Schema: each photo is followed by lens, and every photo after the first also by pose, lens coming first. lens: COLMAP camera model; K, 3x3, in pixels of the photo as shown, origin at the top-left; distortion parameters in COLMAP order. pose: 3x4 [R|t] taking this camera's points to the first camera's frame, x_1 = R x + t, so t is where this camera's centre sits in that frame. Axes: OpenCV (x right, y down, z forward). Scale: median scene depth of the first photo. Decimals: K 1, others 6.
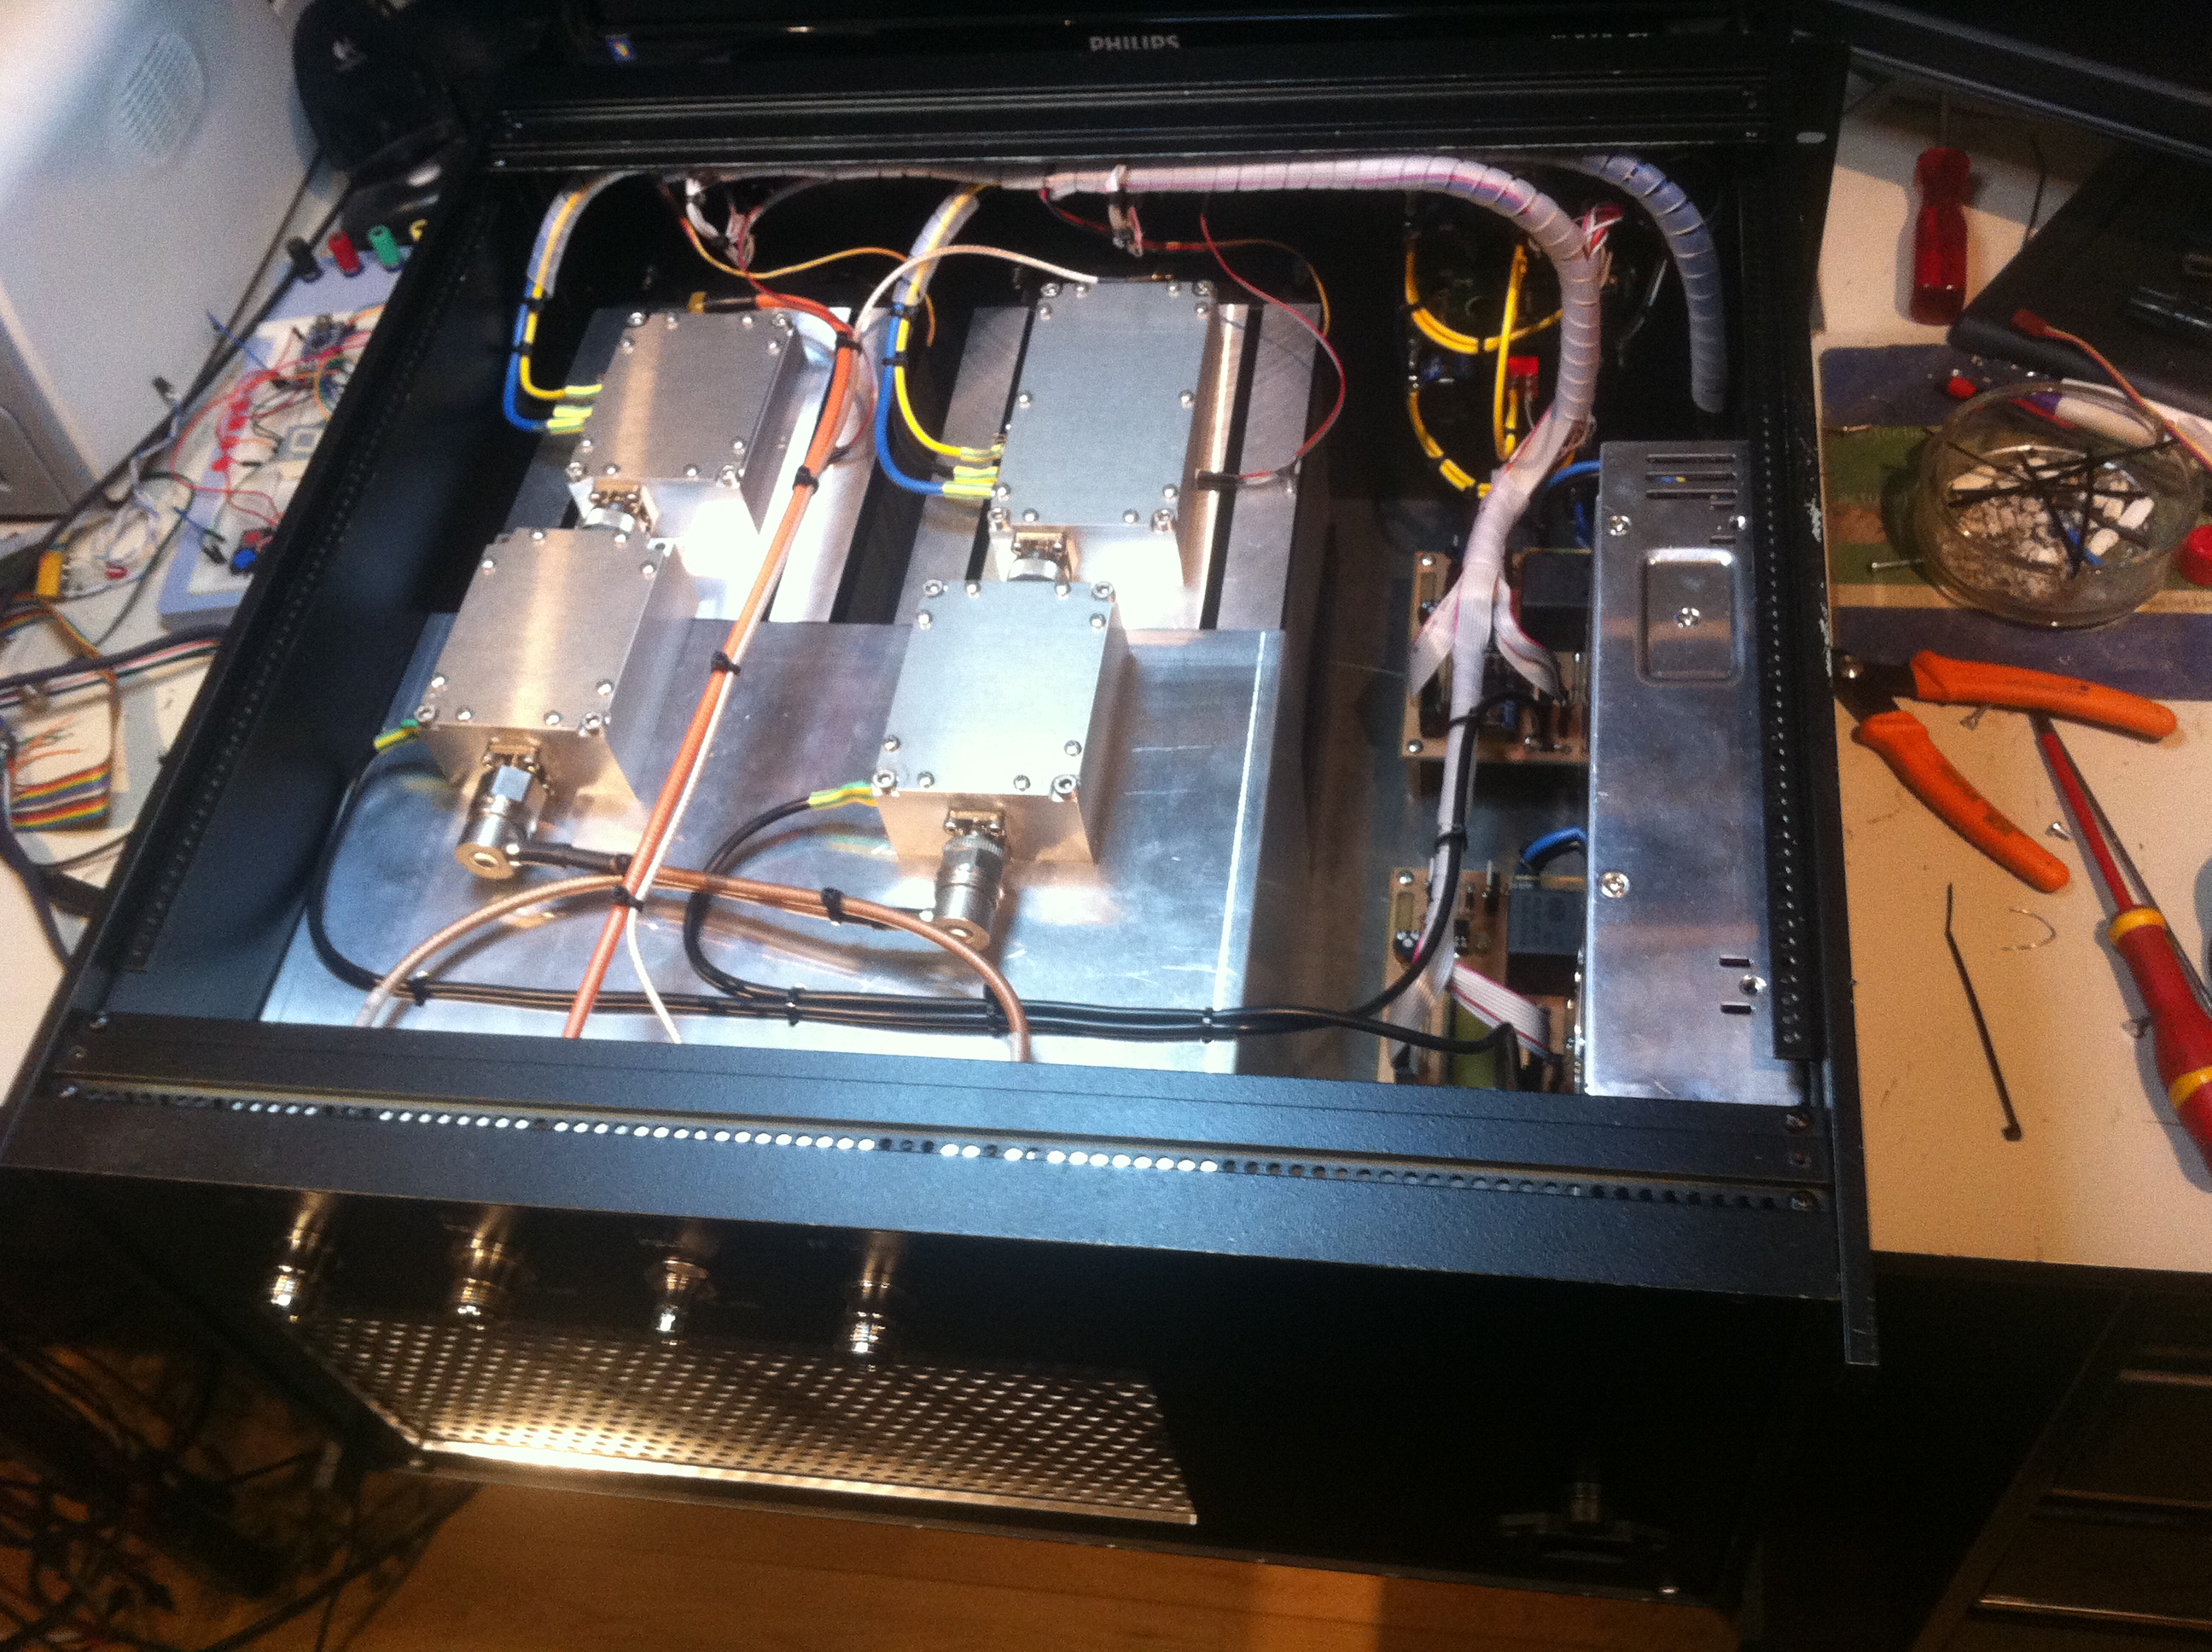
lens RADIAL K [[2172.2, 0, 1106.0], [0, 2172.2, 826.0], [0, 0, 1]] dist [0.018907, -0.114575]
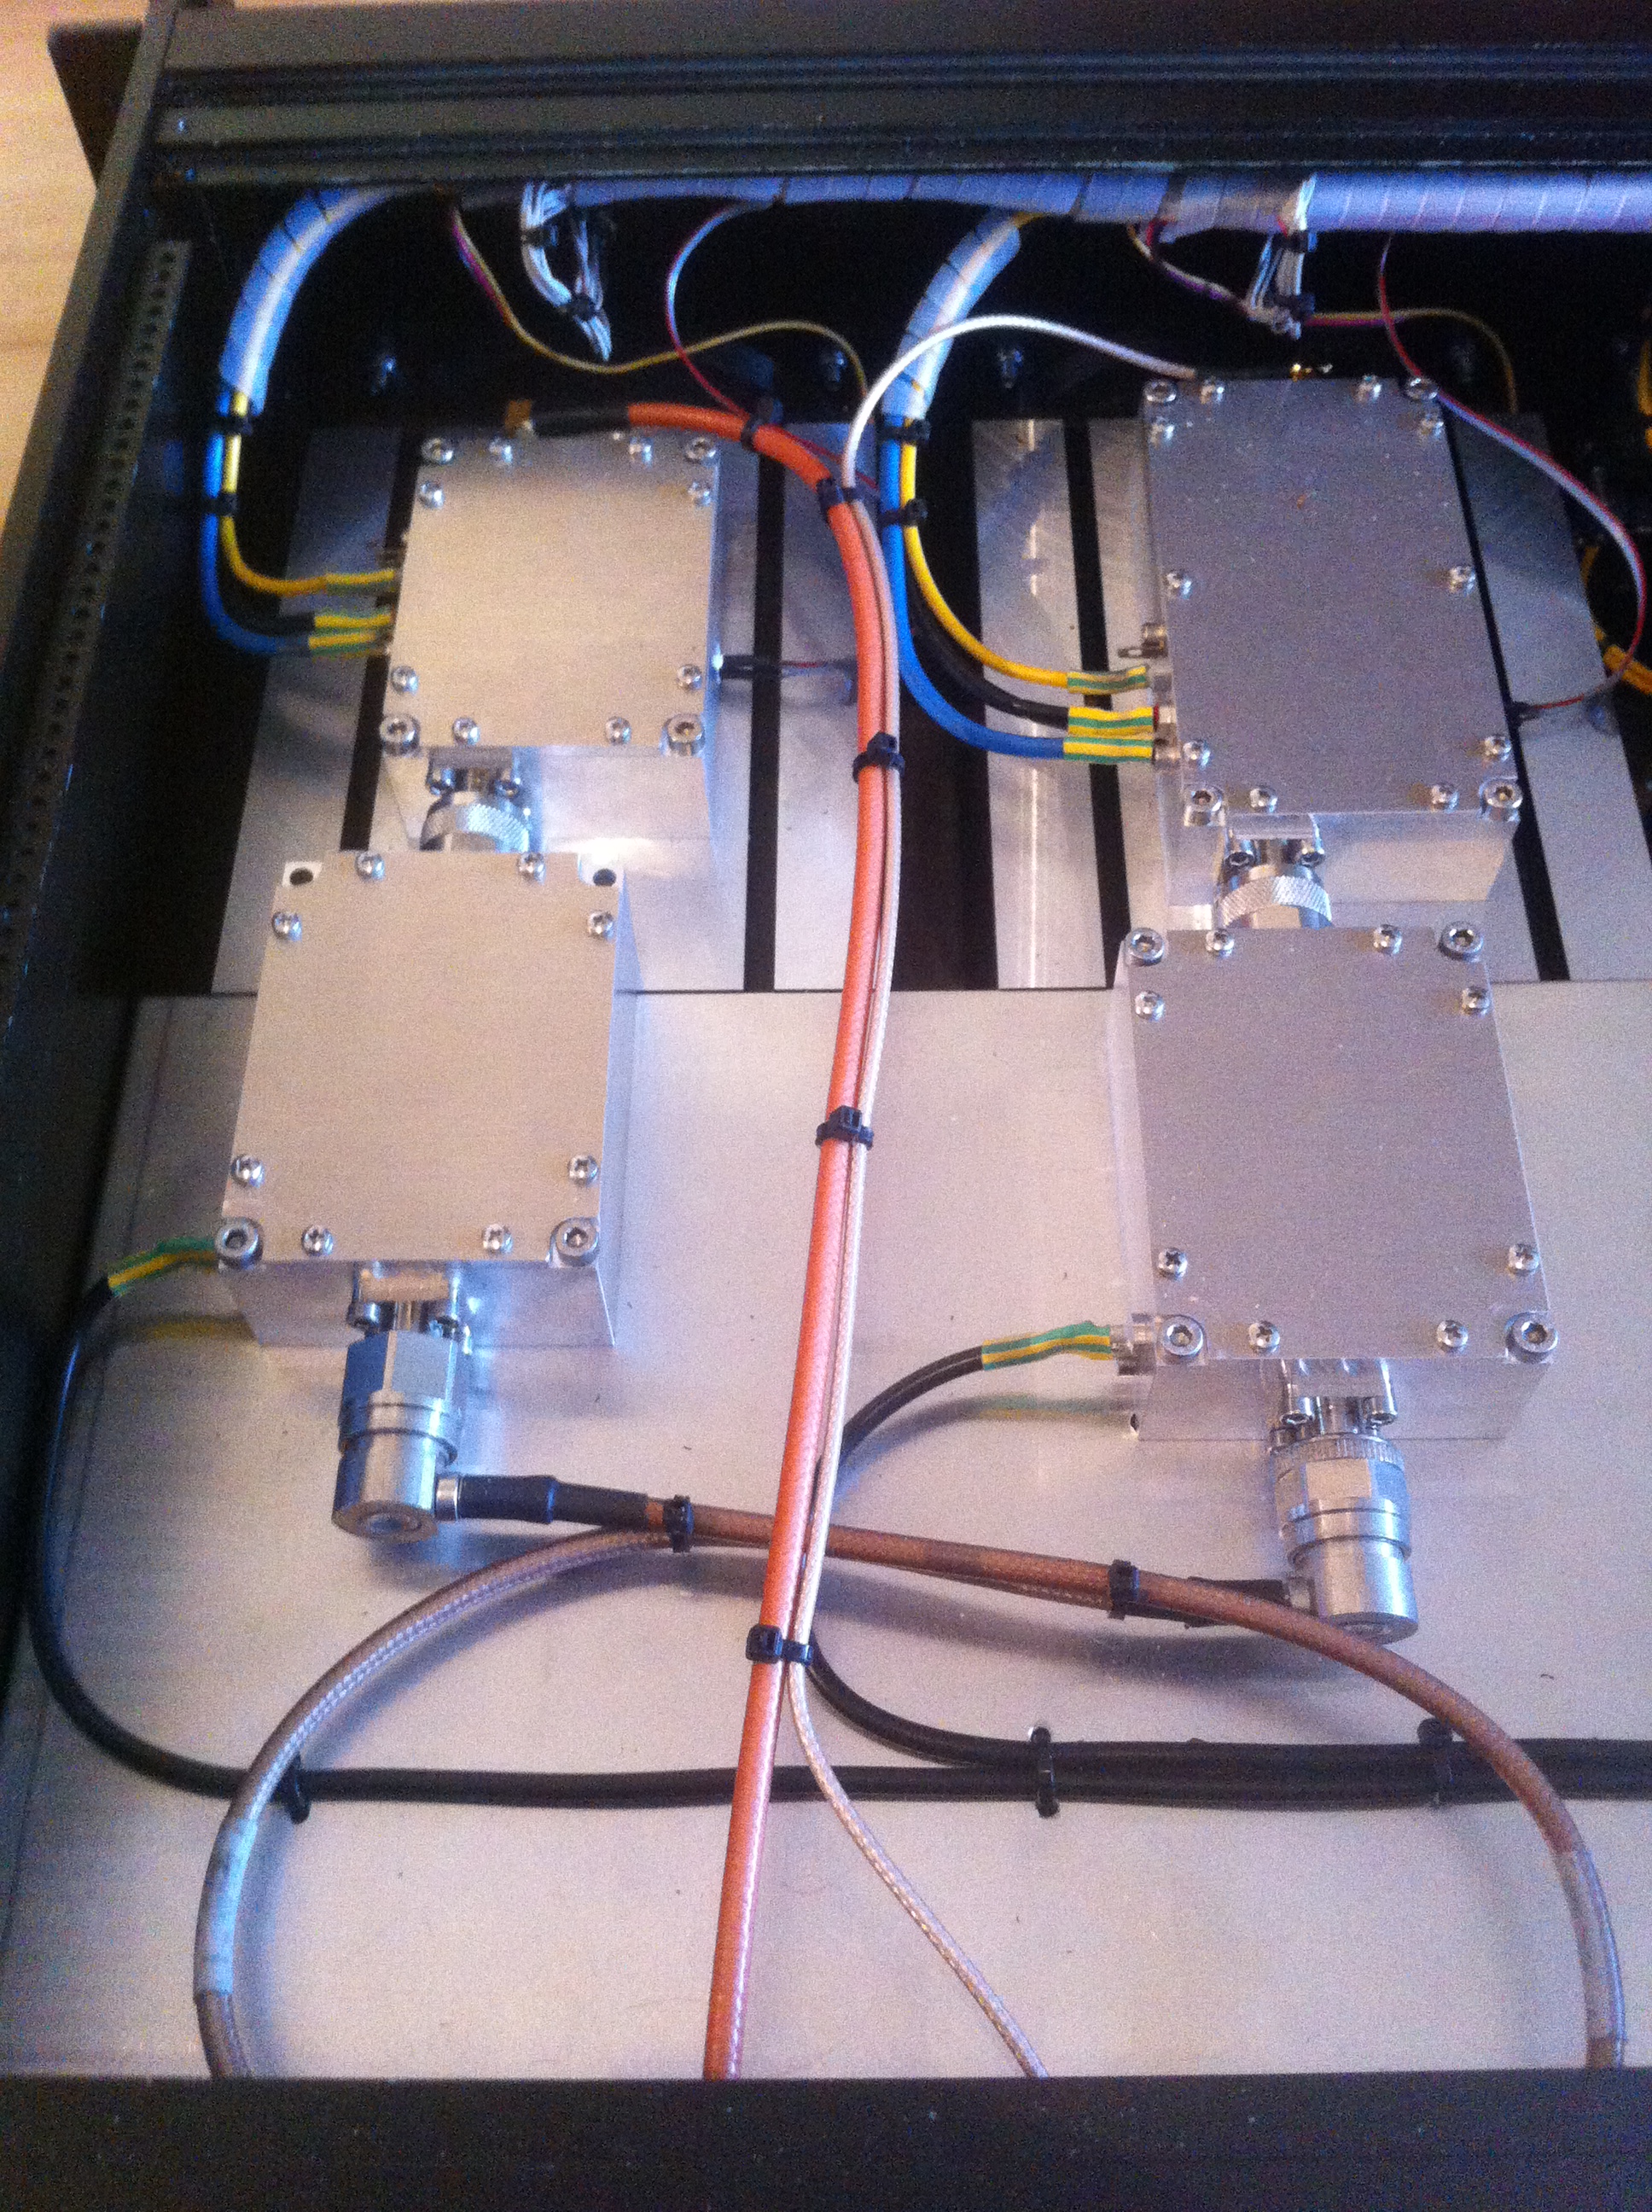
lens RADIAL K [[2172.2, 0, 826.0], [0, 2172.2, 1106.0], [0, 0, 1]] dist [0.018907, -0.114575]
pose [[0.984862, -0.060788, 0.162331, -0.222145], [0.049364, 0.996072, 0.073509, -0.097684], [-0.166161, -0.064383, 0.983995, 0.406851]]
